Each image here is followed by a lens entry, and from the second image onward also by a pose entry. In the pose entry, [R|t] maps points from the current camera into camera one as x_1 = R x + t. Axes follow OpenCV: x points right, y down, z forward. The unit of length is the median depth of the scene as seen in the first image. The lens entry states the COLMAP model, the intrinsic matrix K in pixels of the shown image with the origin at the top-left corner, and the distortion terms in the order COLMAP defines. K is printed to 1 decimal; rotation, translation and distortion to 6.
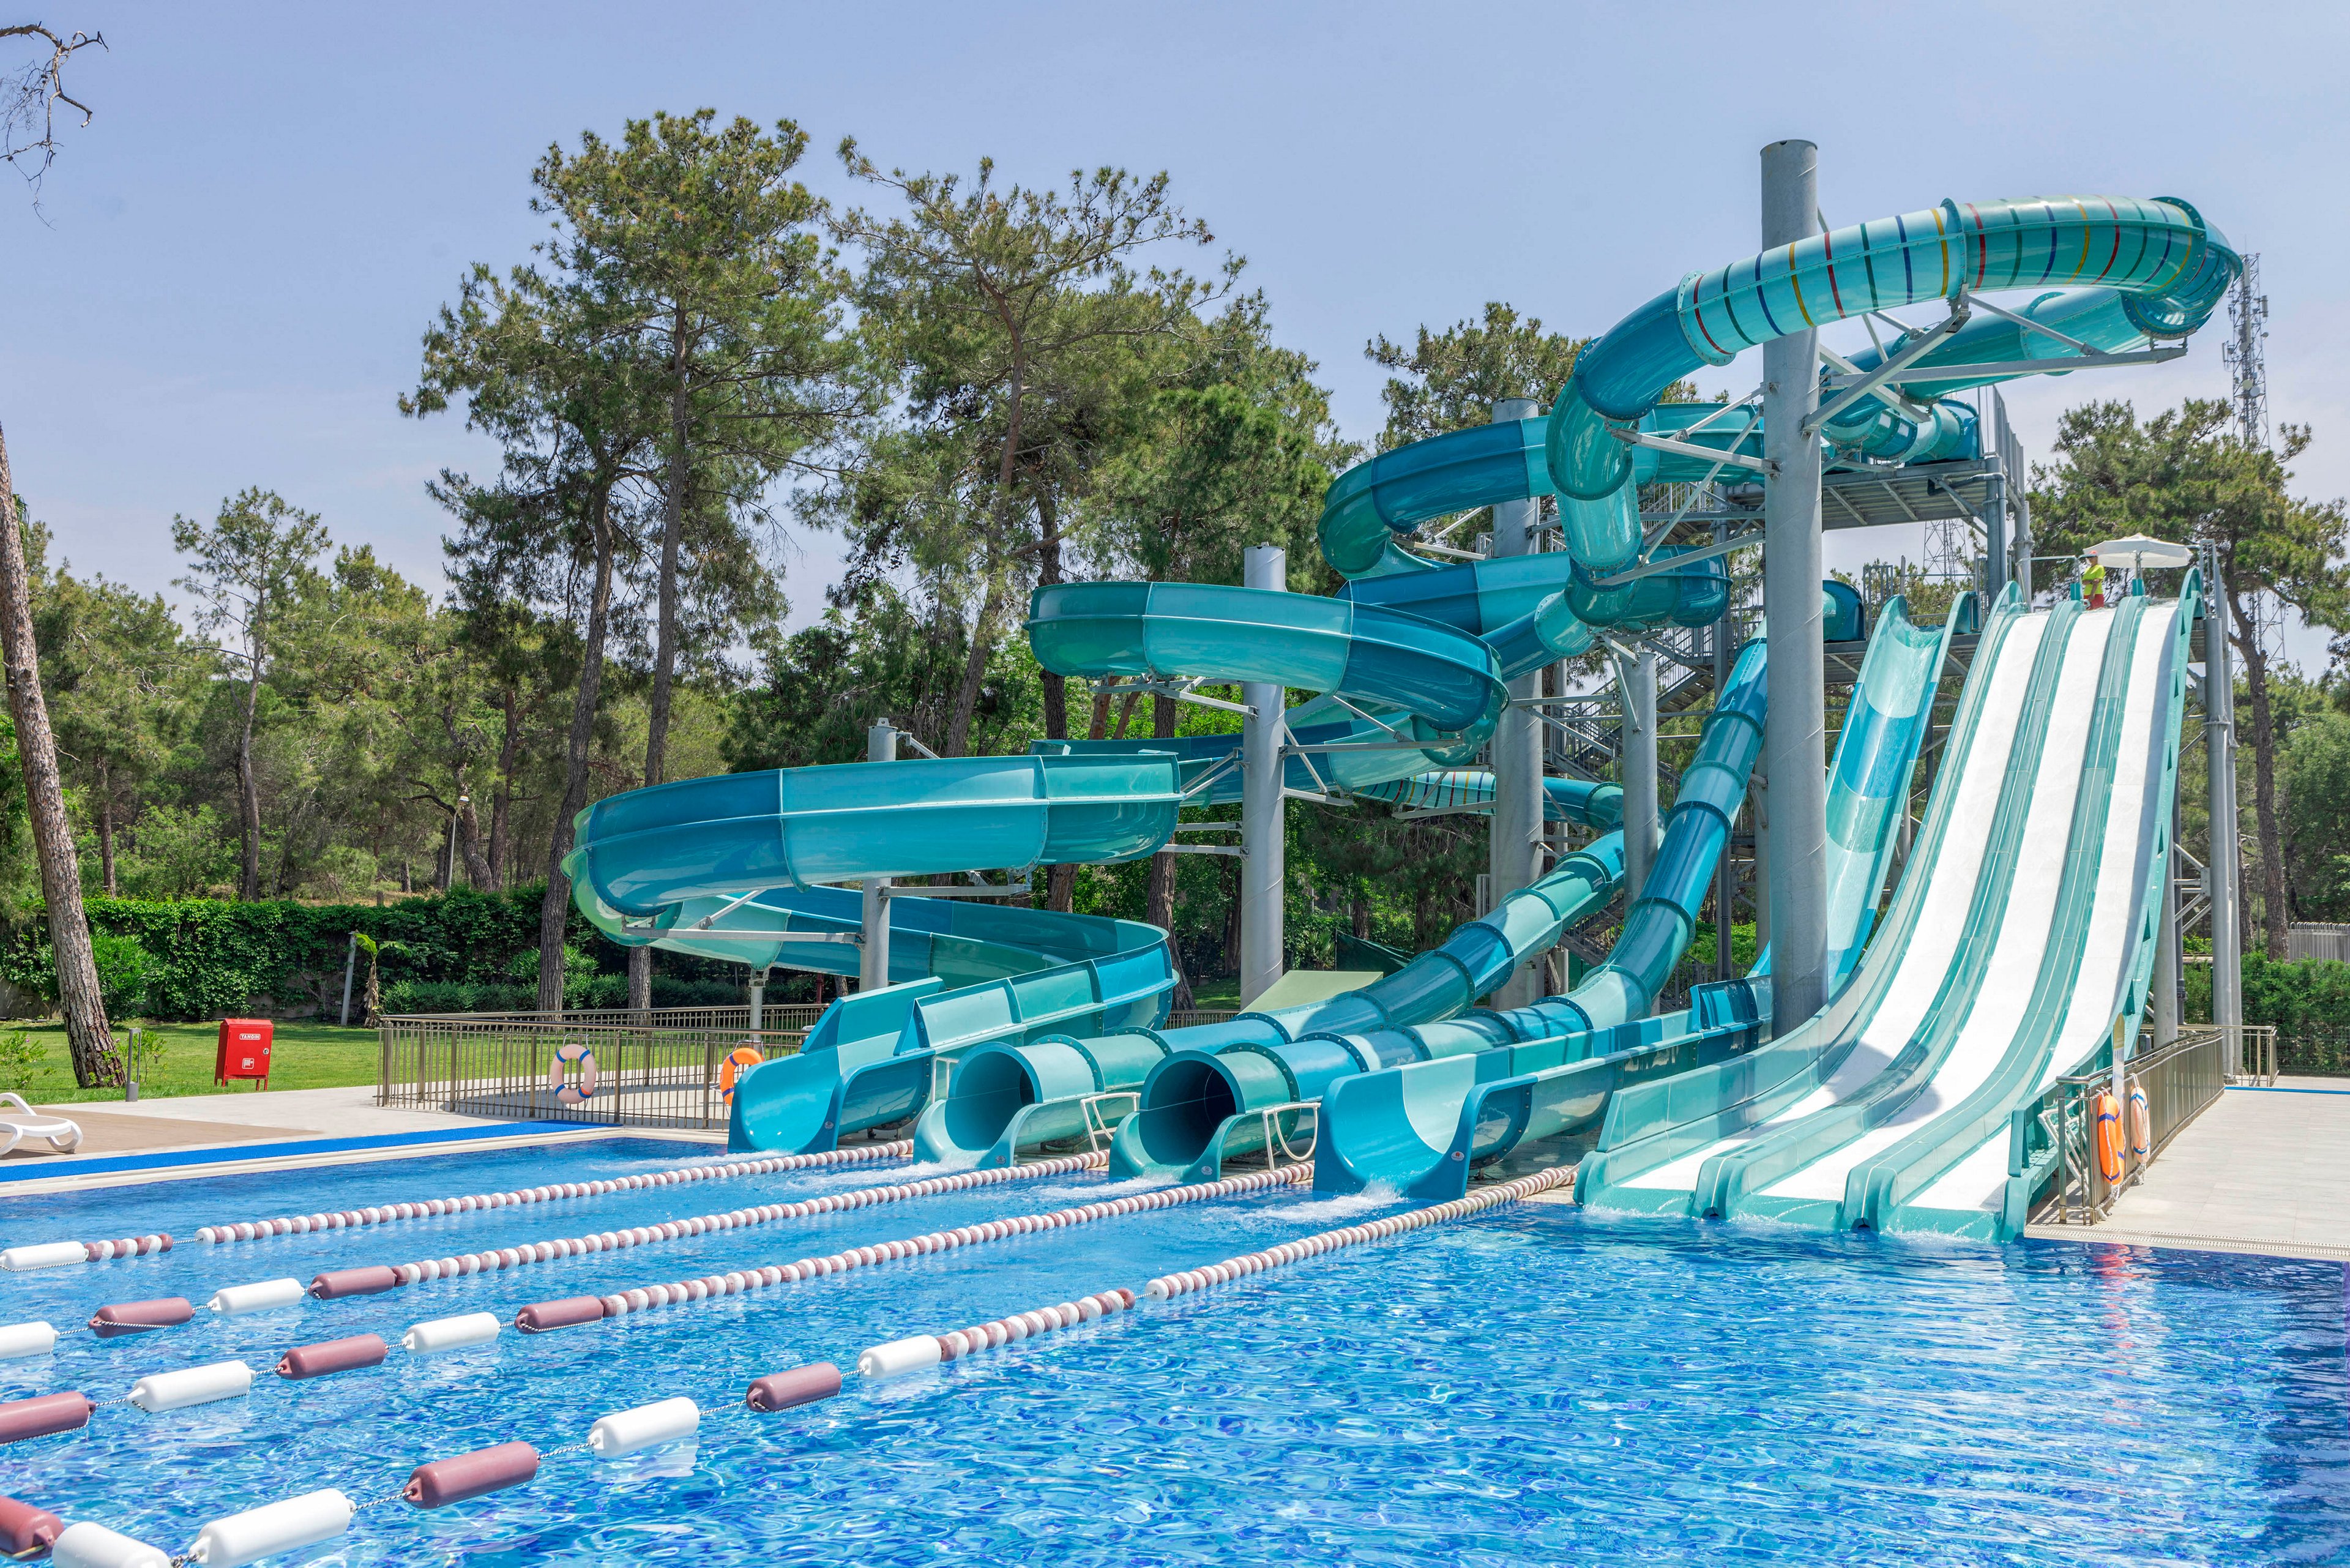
lens RADIAL K [[1868.3, 0, 1175.0], [0, 1868.3, 784.0], [0, 0, 1]] dist [-0.001639, 0.000185]
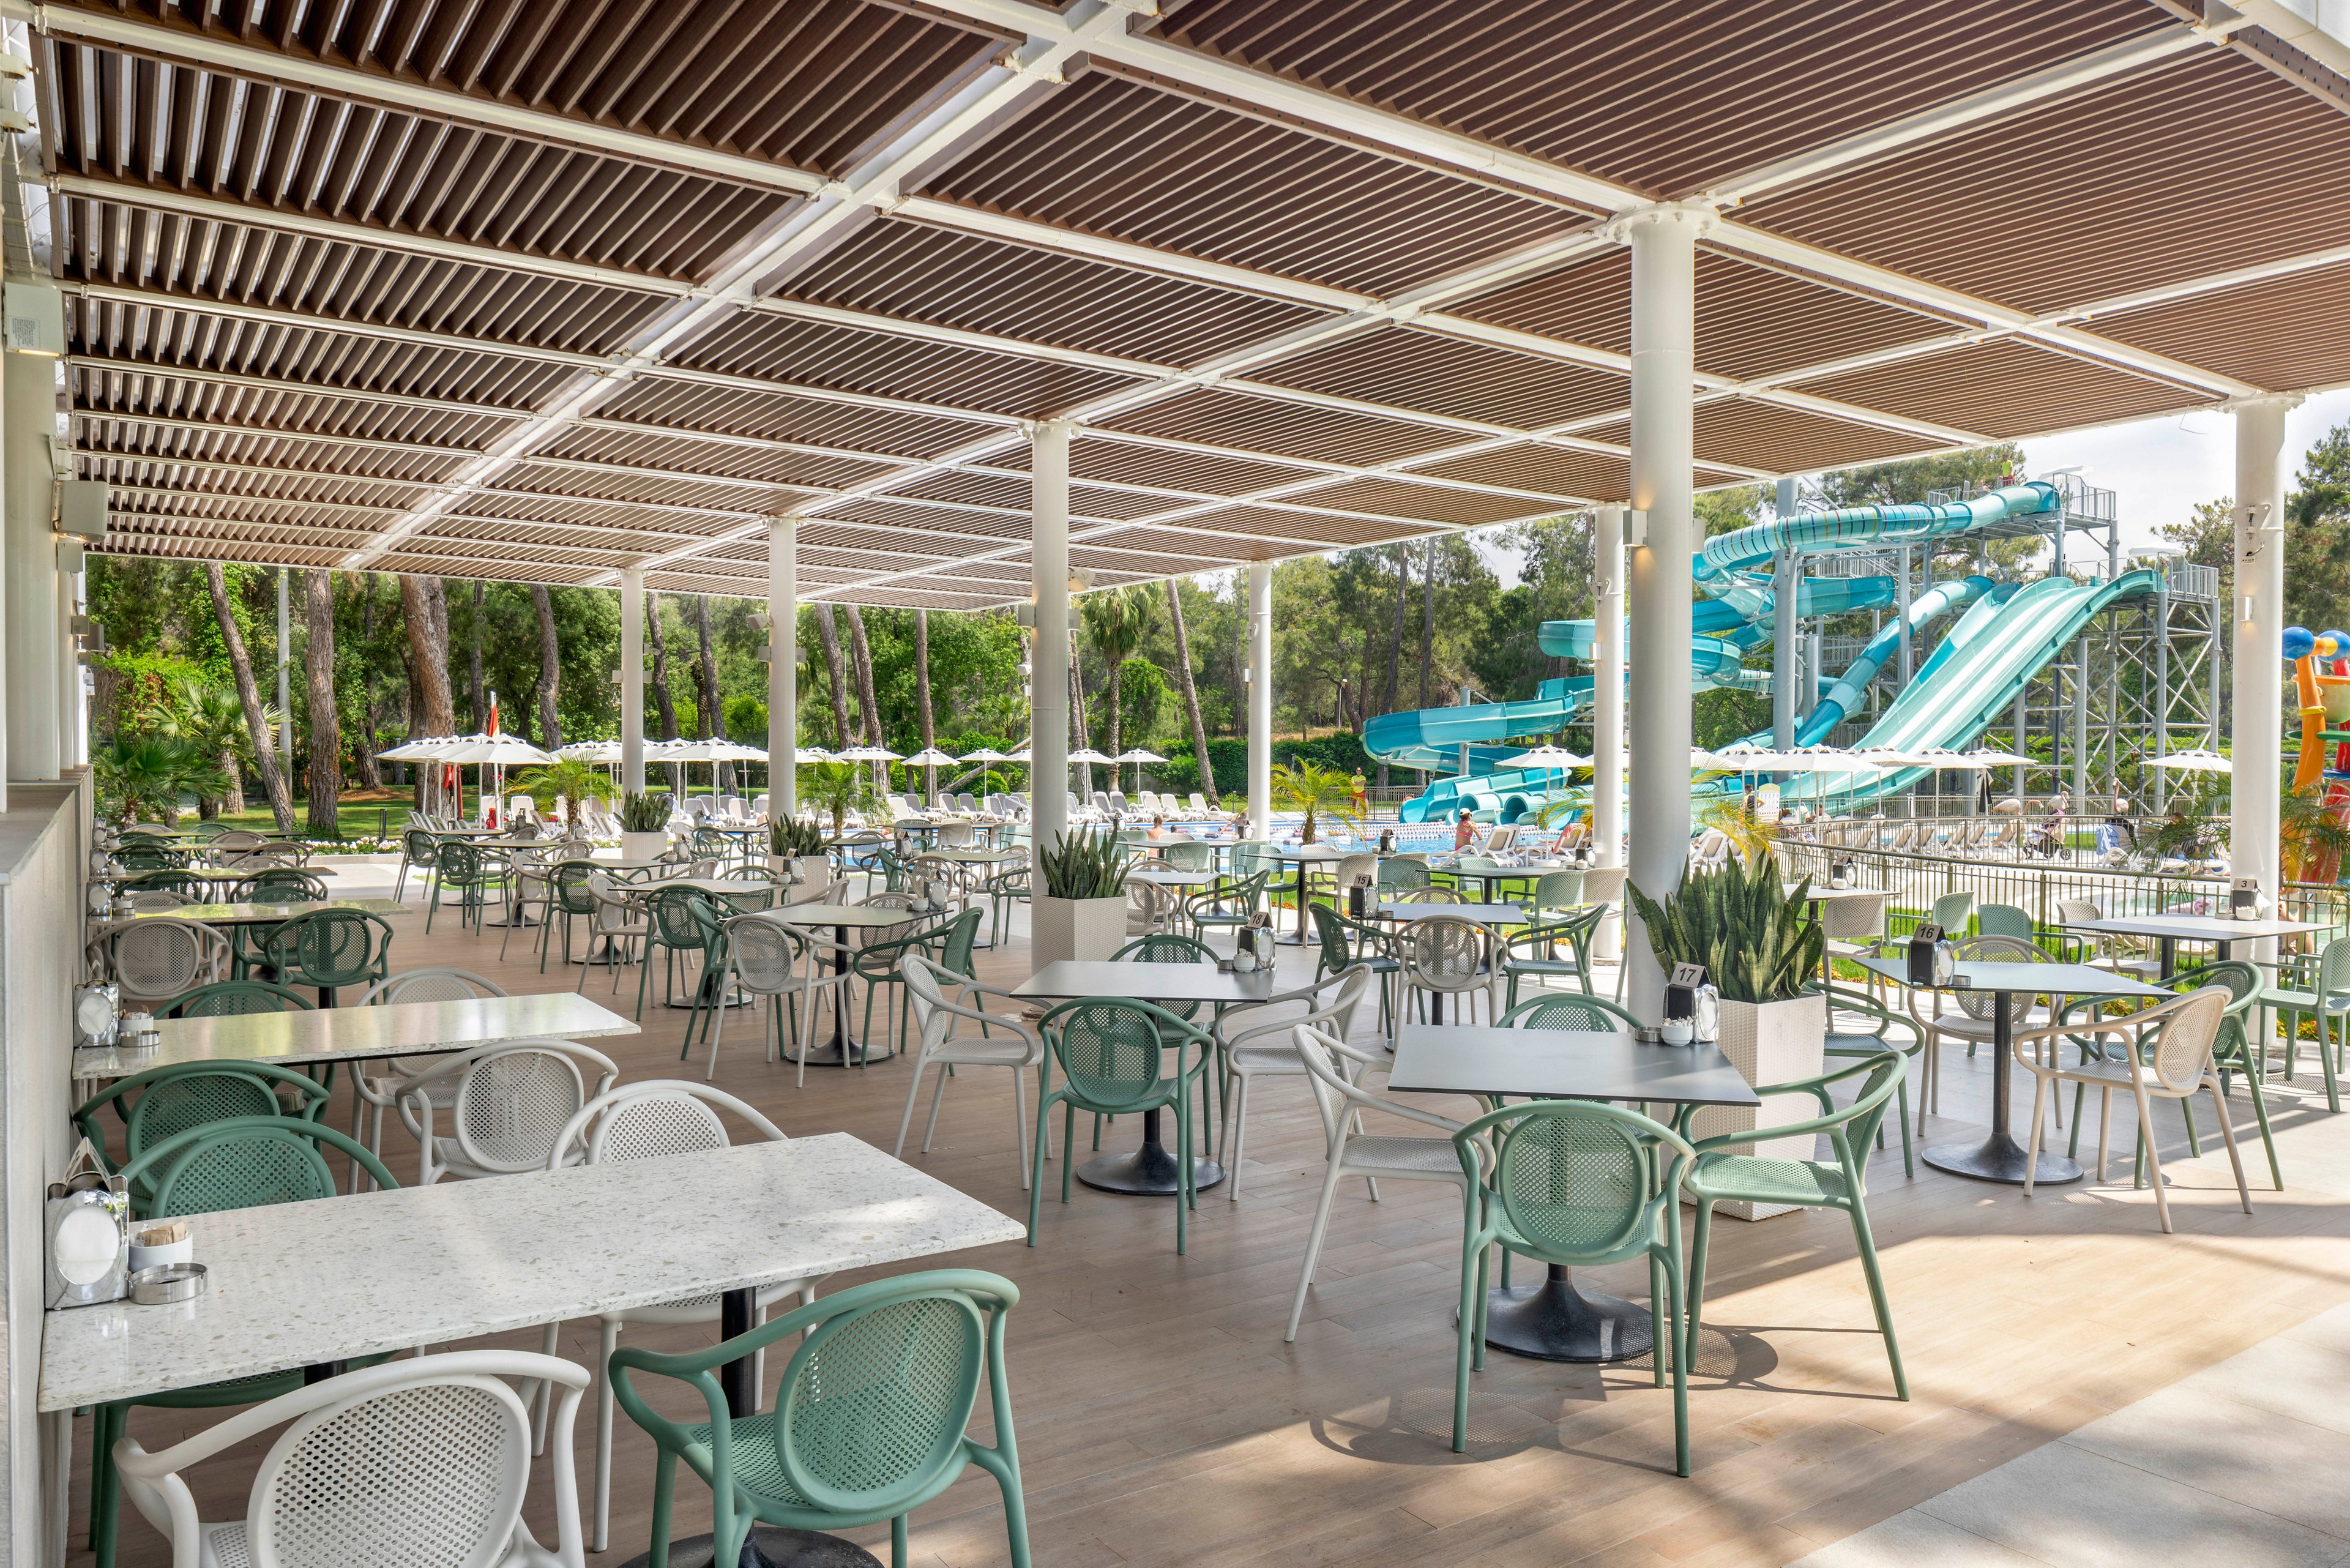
lens RADIAL K [[1580.5, 0, 1175.0], [0, 1580.5, 784.0], [0, 0, 1]] dist [0.000482, 0.000016]
pose [[0.886058, 0.004893, -0.463549, 0.259789], [0.043722, 0.994605, 0.094071, -0.060185], [0.461508, -0.103620, 0.881064, -0.617215]]
